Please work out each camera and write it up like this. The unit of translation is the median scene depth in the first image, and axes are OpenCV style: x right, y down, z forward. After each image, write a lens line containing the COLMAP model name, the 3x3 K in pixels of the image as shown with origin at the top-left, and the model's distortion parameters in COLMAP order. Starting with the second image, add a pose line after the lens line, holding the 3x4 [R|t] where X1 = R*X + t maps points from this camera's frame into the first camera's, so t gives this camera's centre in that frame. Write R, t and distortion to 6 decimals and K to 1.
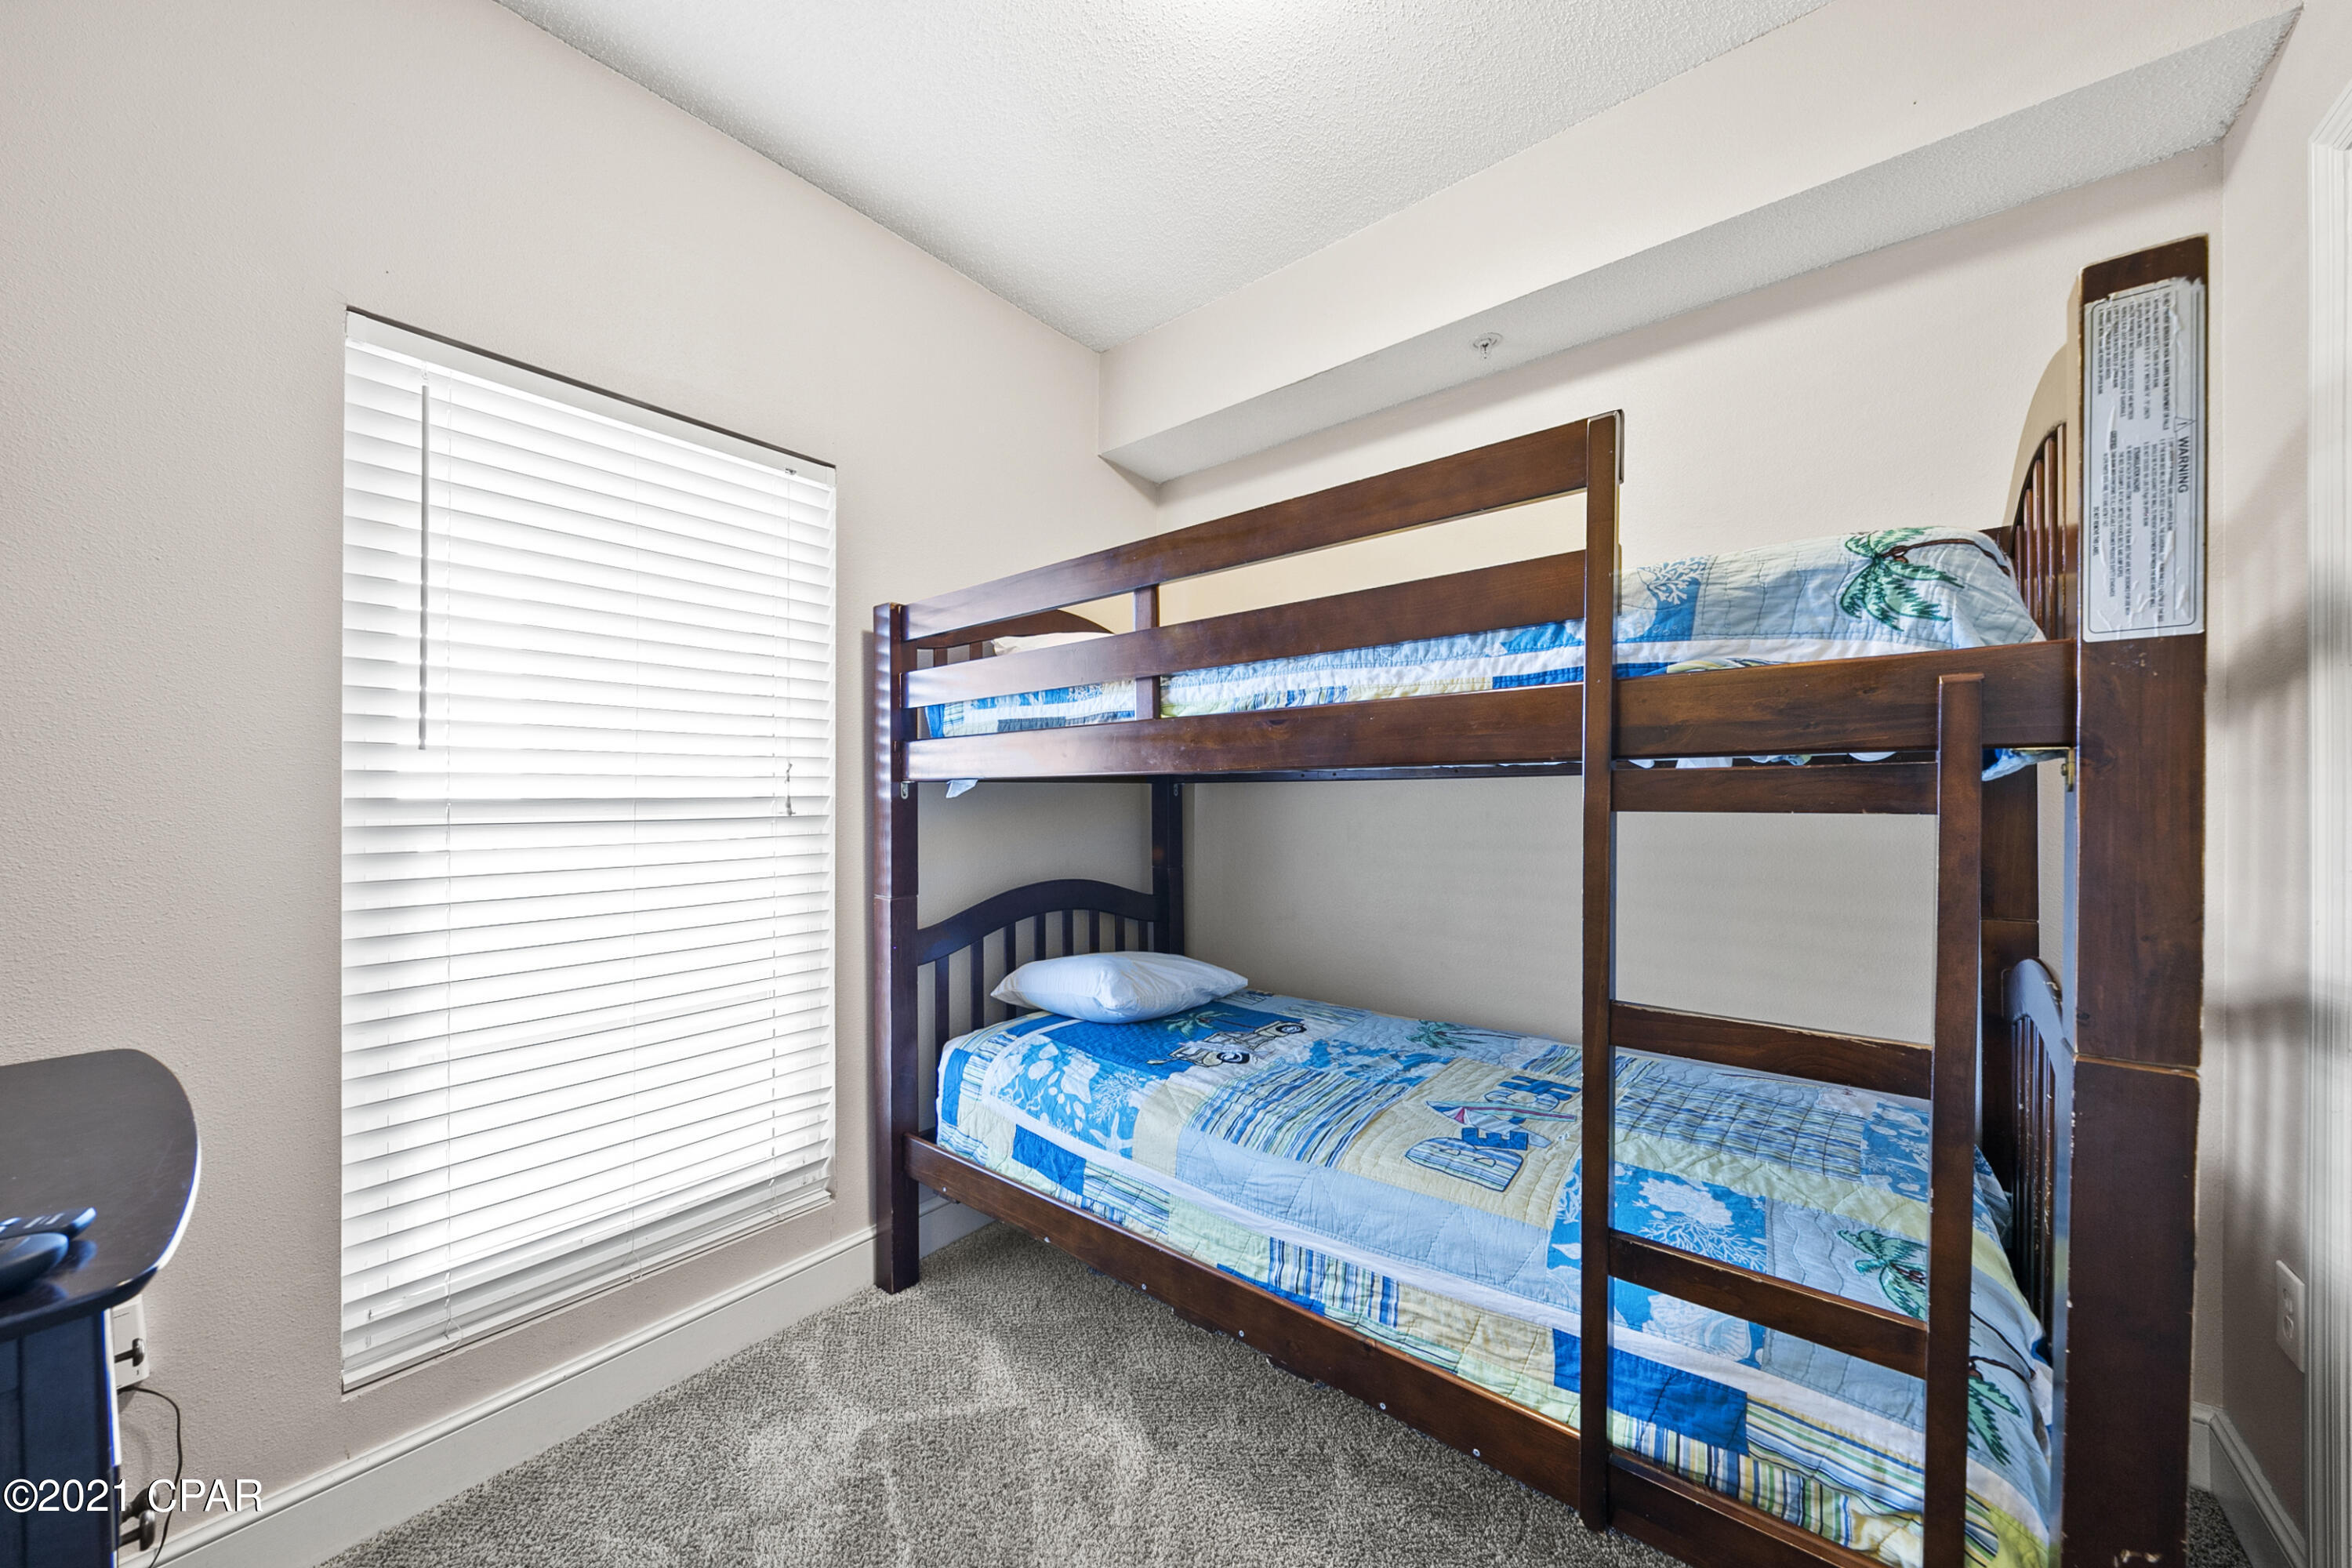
lens RADIAL K [[810.5, 0, 1174.4], [0, 810.5, 814.5], [0, 0, 1]] dist [-0.000273, -0.000123]
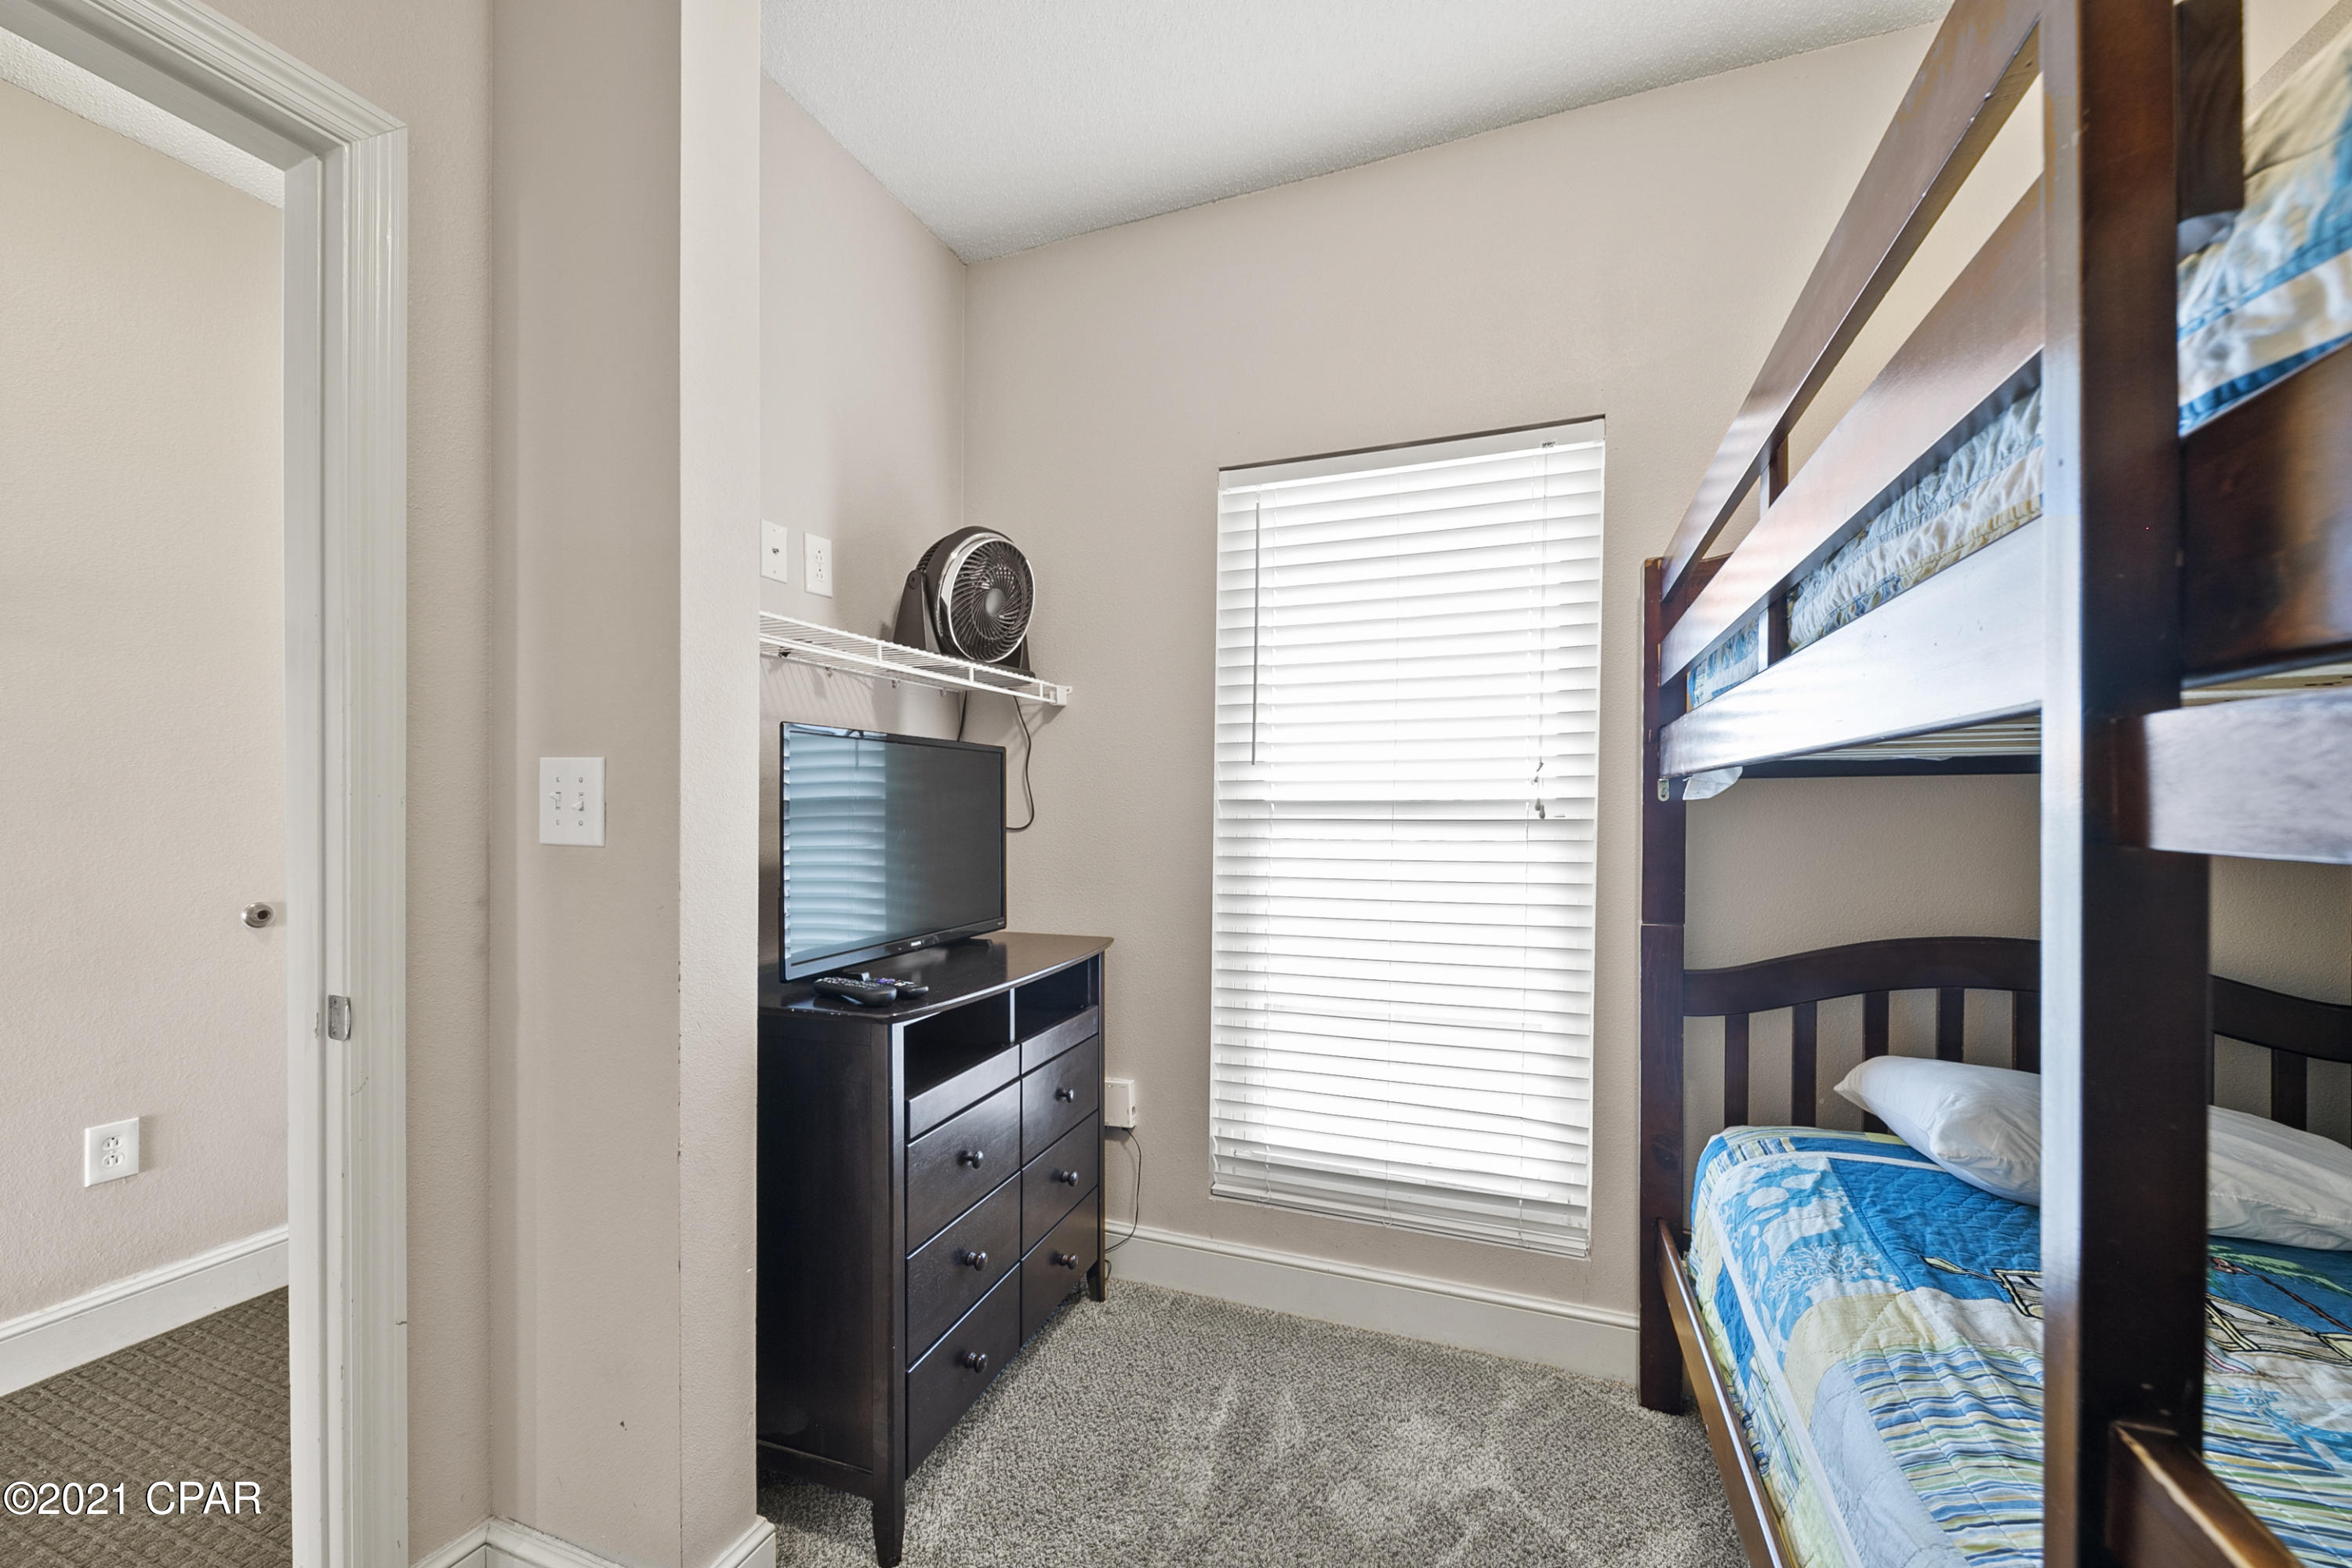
lens RADIAL K [[925.9, 0, 1176.6], [0, 925.9, 831.2], [0, 0, 1]] dist [0.001179, -0.000099]
pose [[0.320471, 0.034645, -0.946625, 0.400770], [-0.020817, 0.999347, 0.029527, -0.007722], [0.947030, 0.010244, 0.320983, 0.269114]]
